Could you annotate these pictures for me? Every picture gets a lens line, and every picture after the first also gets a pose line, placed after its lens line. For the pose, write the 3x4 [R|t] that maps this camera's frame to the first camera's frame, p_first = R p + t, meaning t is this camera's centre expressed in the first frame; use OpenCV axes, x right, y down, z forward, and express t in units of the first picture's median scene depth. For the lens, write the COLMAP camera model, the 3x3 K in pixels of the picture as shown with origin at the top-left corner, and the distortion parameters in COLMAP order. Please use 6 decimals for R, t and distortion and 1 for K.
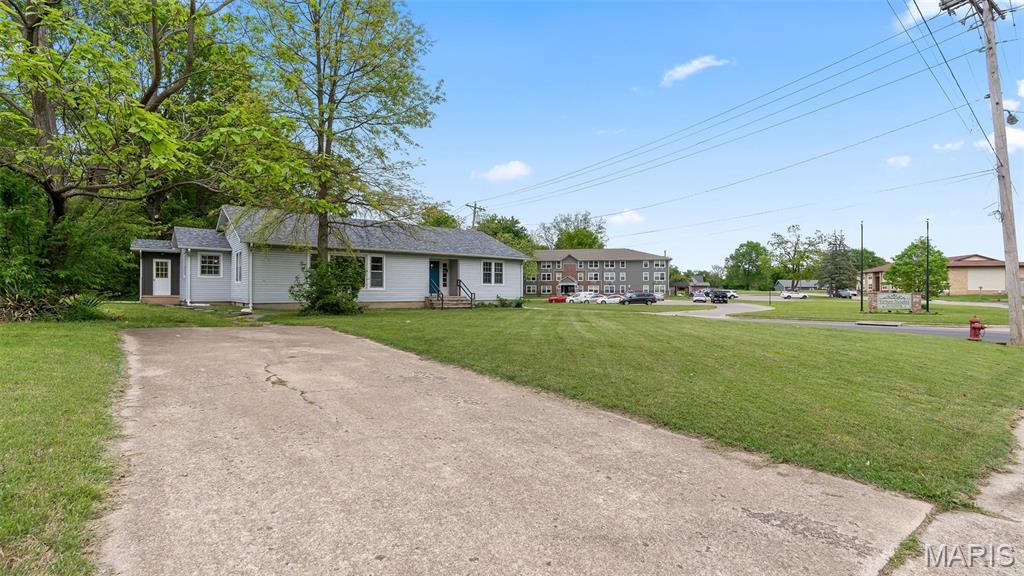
lens RADIAL K [[466.7, 0, 531.0], [0, 466.7, 266.7], [0, 0, 1]] dist [-0.002723, 0.000600]
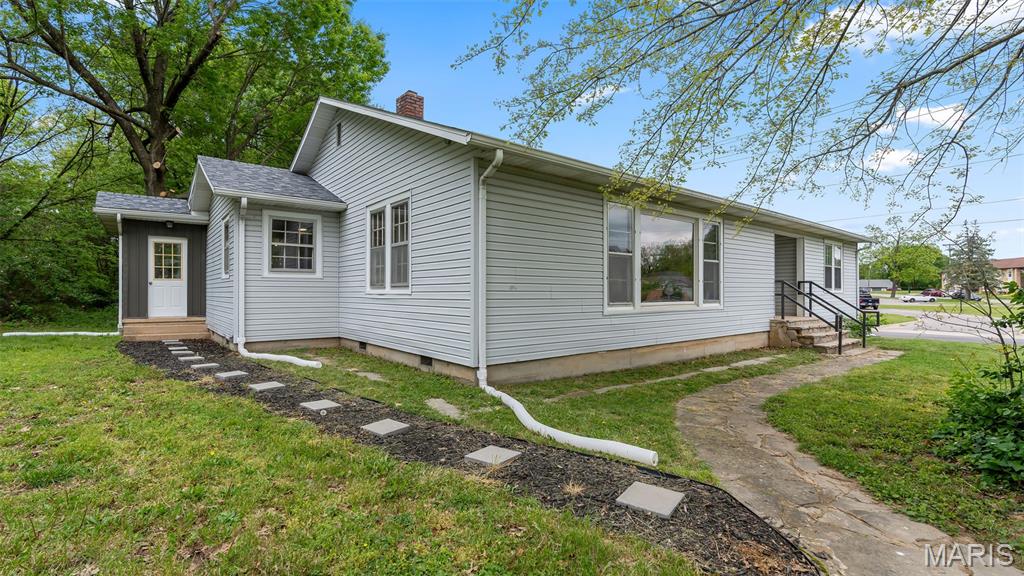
lens RADIAL K [[466.7, 0, 528.5], [0, 466.7, 266.6], [0, 0, 1]] dist [-0.002723, 0.000600]
pose [[0.999955, -0.002069, -0.009239, -0.446470], [0.002060, 0.999997, -0.000973, 0.013522], [0.009241, 0.000954, 0.999957, 0.561918]]
